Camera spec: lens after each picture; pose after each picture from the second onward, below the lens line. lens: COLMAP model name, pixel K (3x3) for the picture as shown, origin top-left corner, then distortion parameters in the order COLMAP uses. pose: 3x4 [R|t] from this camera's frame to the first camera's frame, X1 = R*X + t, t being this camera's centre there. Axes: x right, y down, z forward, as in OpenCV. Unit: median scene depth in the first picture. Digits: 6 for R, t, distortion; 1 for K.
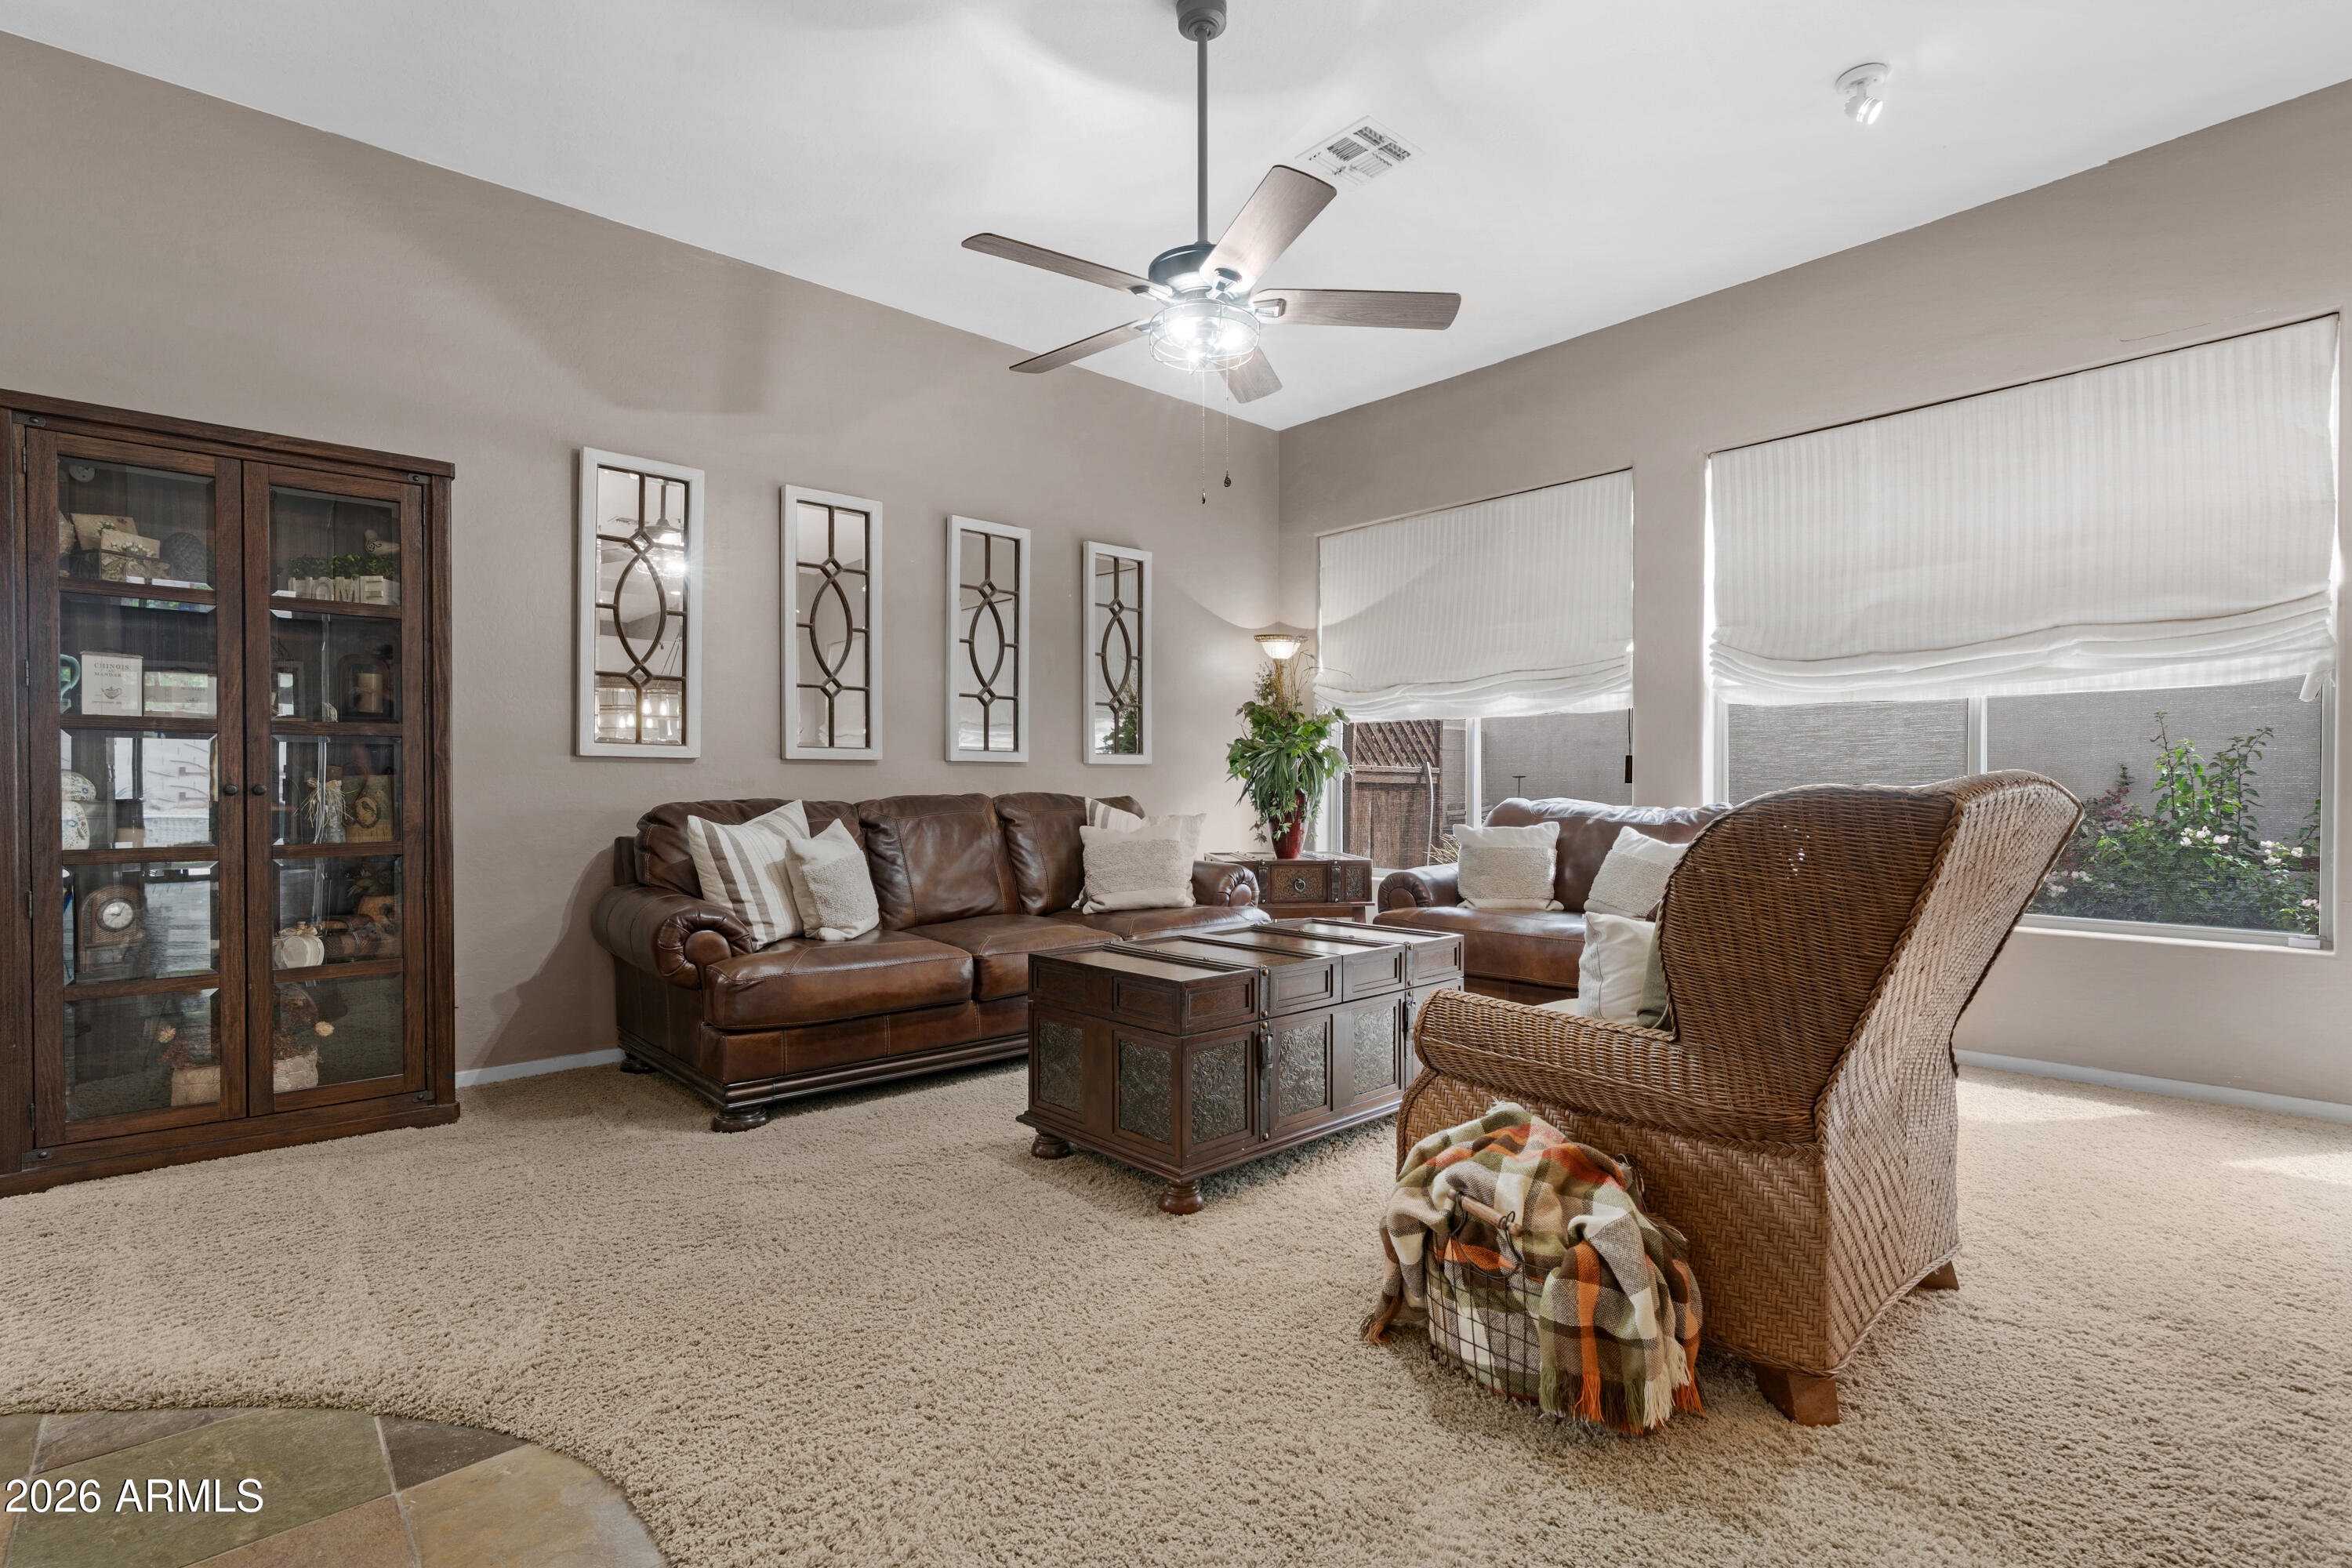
lens RADIAL K [[1106.3, 0, 1160.5], [0, 1106.3, 800.3], [0, 0, 1]] dist [-0.003424, 0.000702]
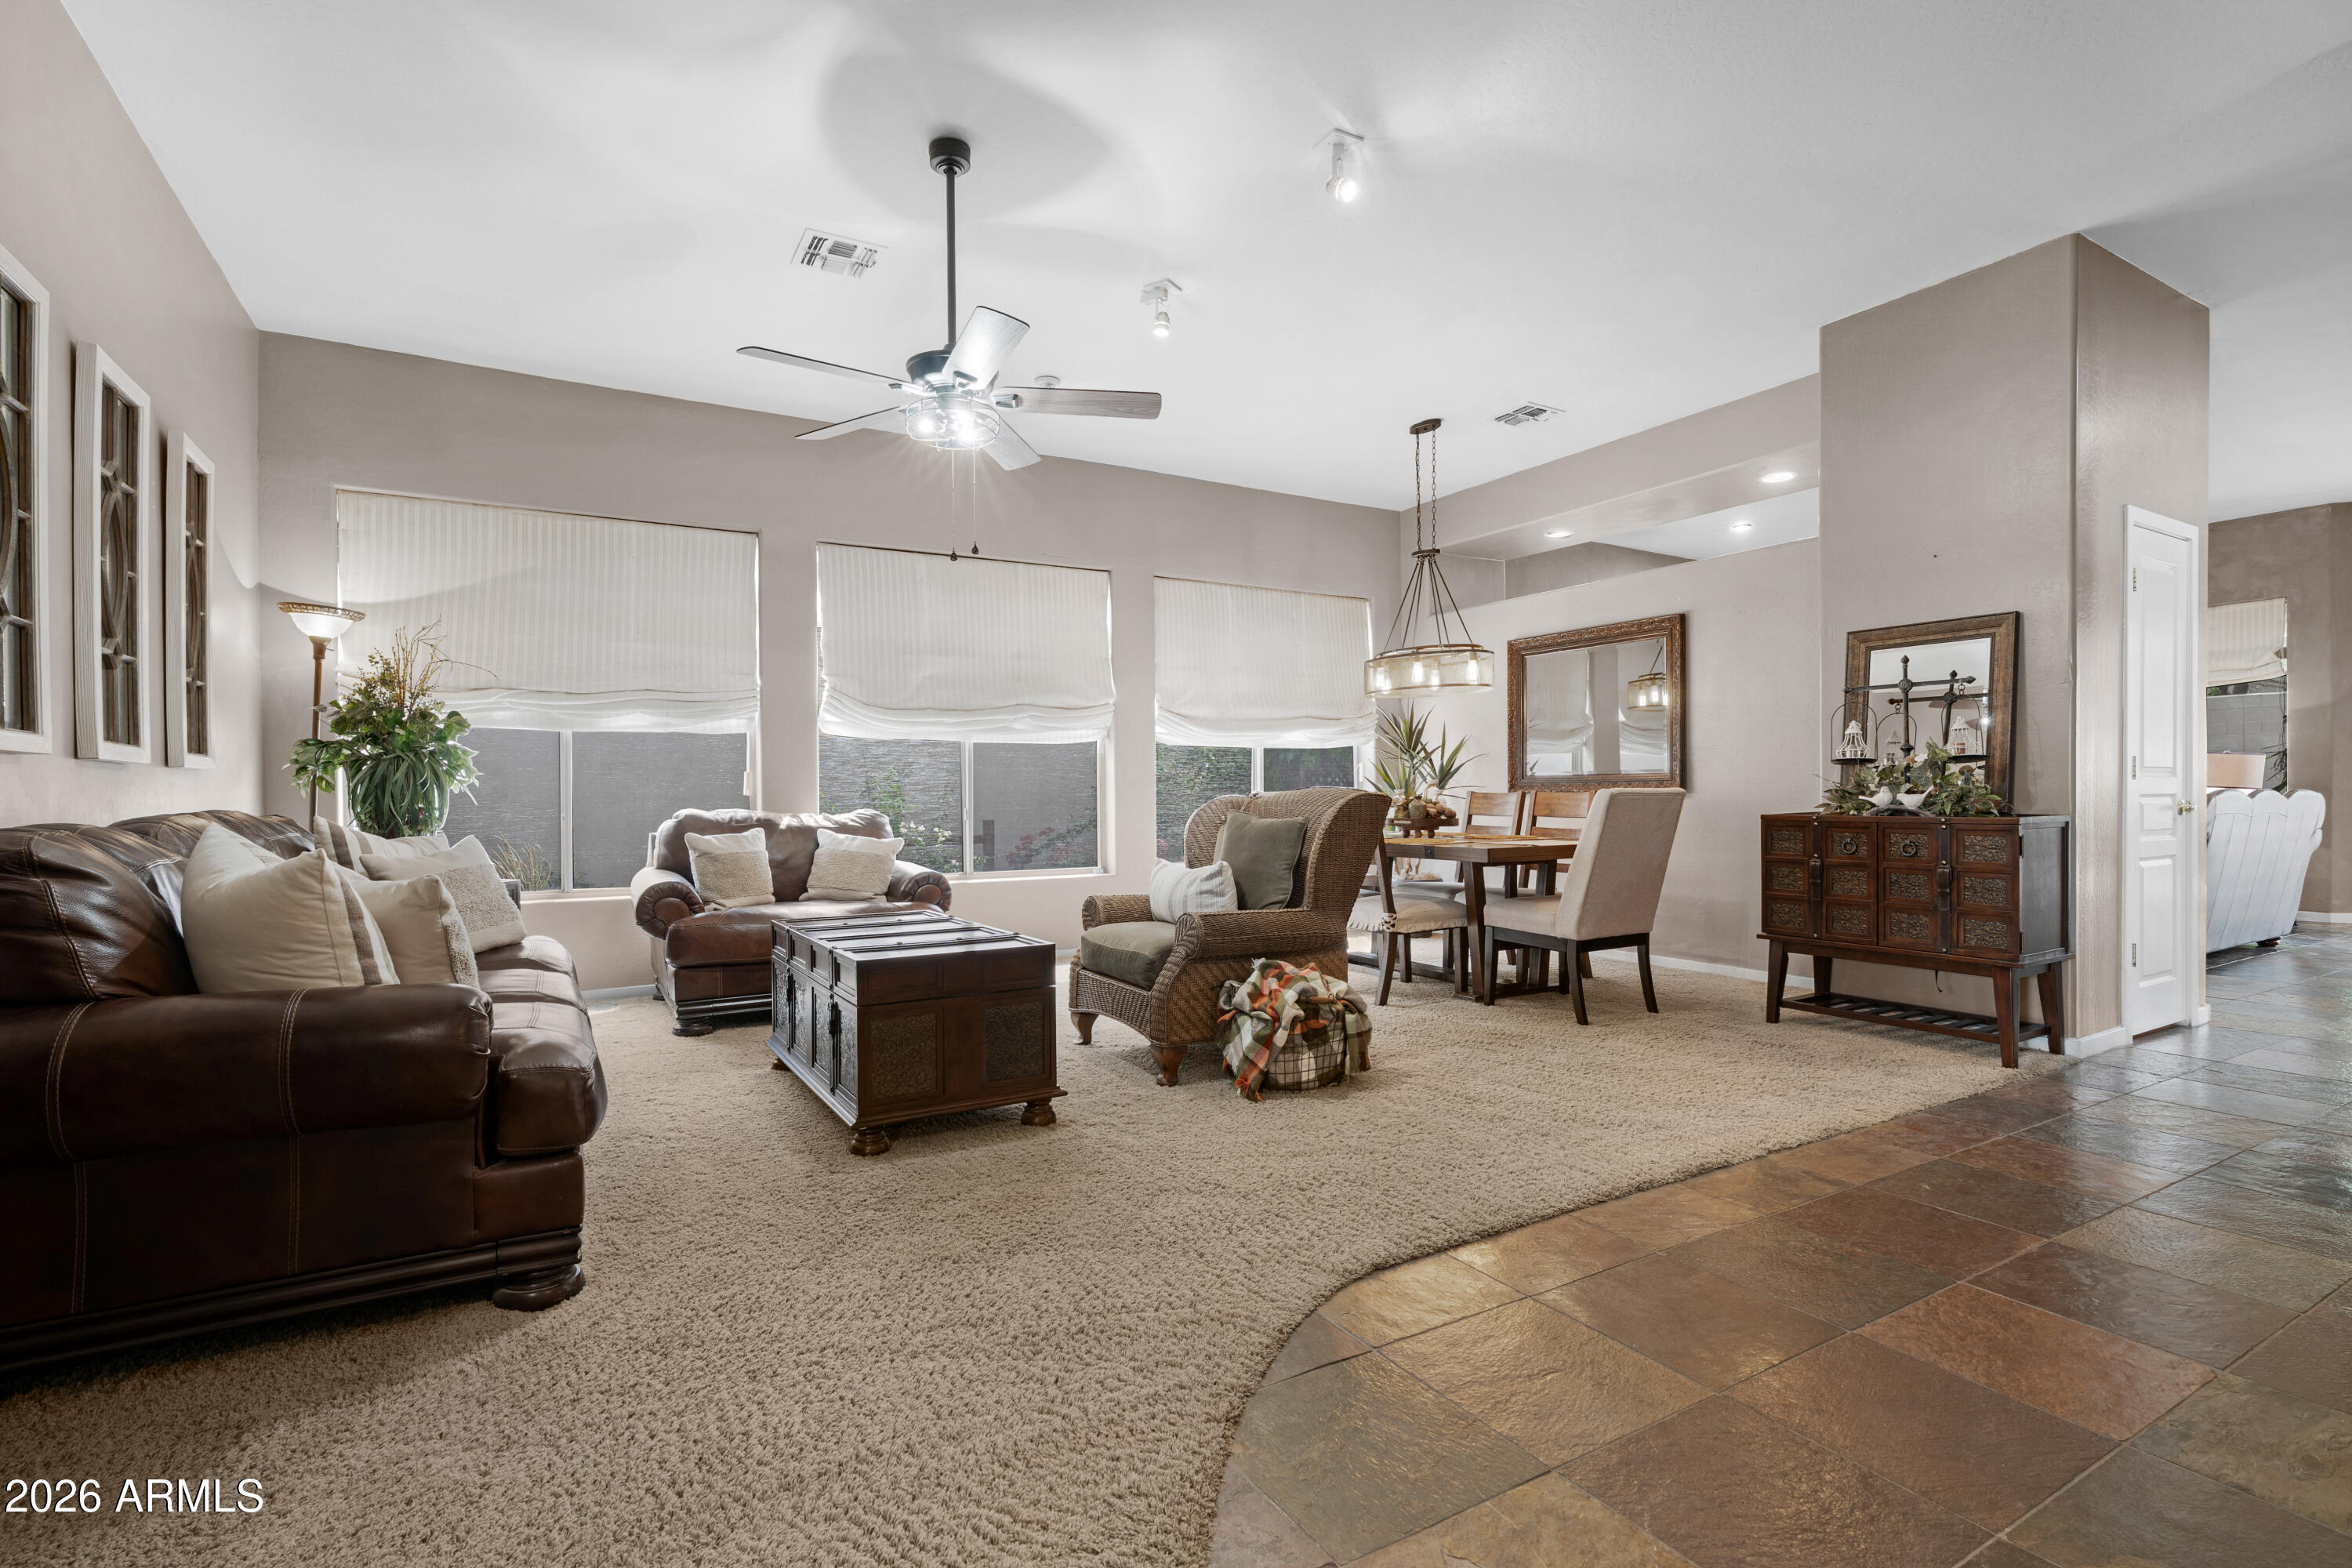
lens RADIAL K [[1106.3, 0, 1160.5], [0, 1106.3, 800.3], [0, 0, 1]] dist [-0.003424, 0.000702]
pose [[0.197337, -0.005084, 0.980322, -0.689659], [0.021013, 0.999779, 0.000955, -0.001478], [-0.980110, 0.020411, 0.197400, 0.342277]]
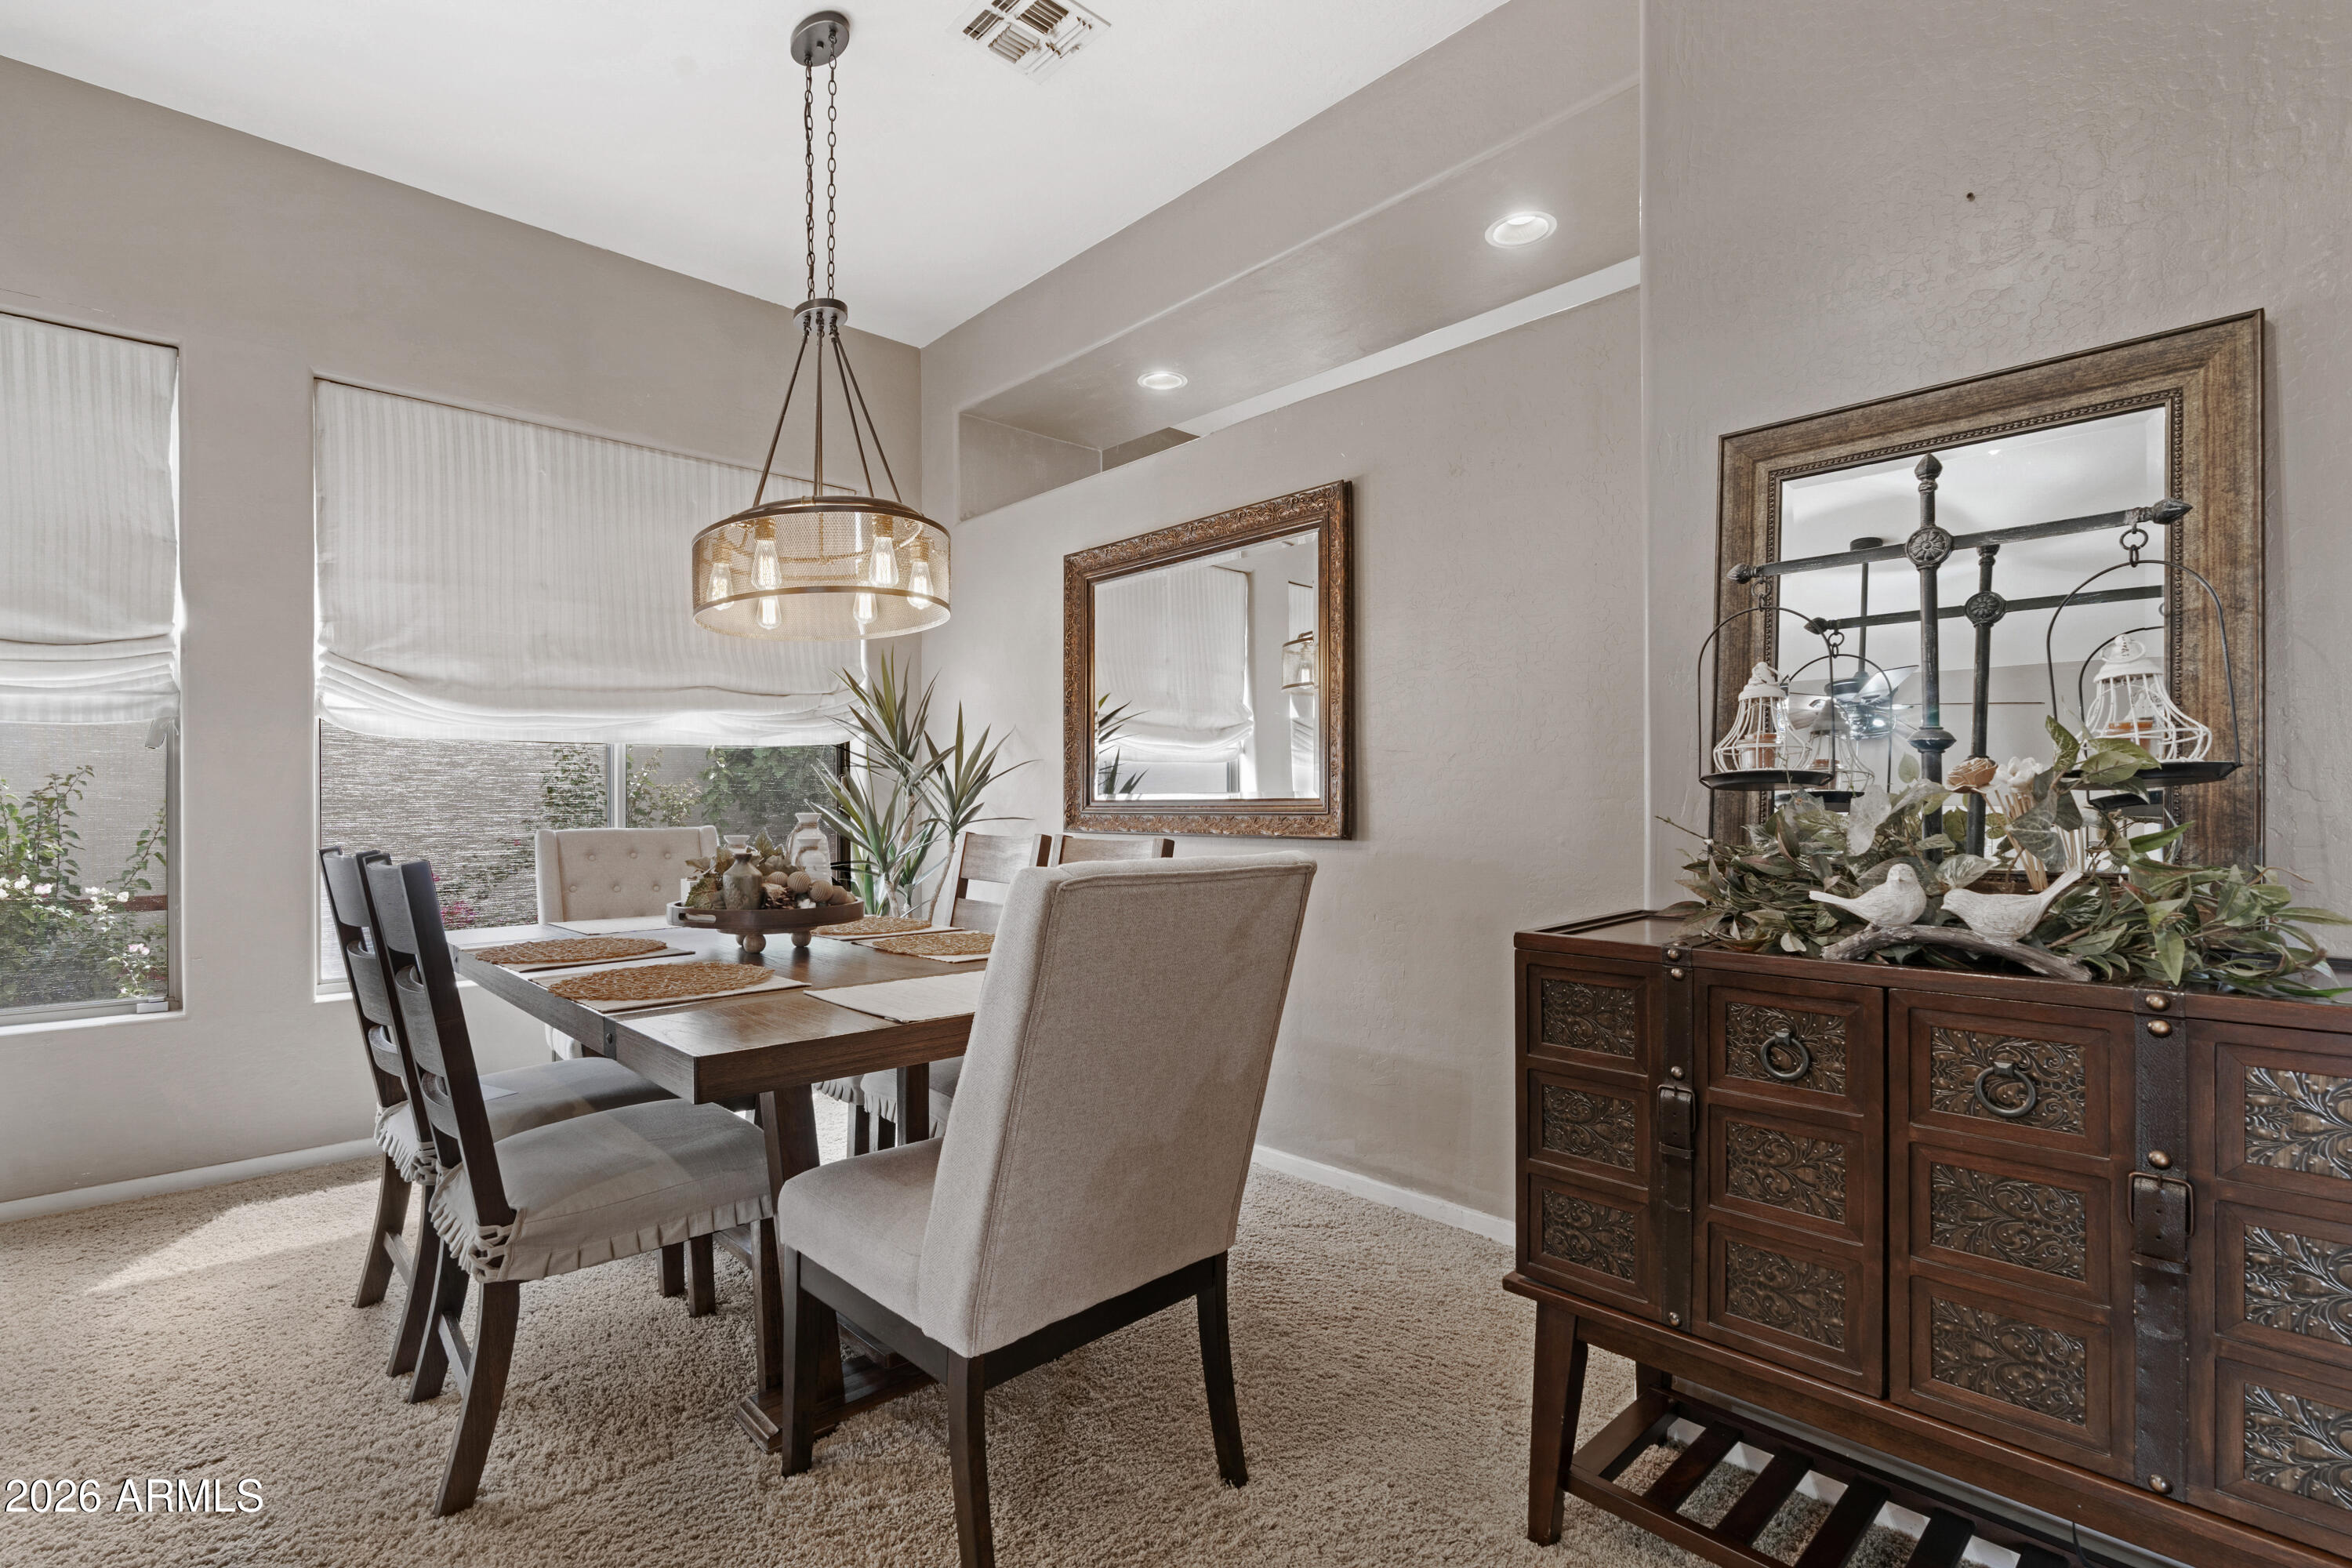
lens RADIAL K [[1076.4, 0, 1146.7], [0, 1076.4, 805.1], [0, 0, 1]] dist [-0.011339, -0.000338]
pose [[-0.013864, 0.000052, 0.999904, 0.087859], [0.018571, 0.999828, 0.000205, -0.018378], [-0.999731, 0.018572, -0.013862, 0.119299]]
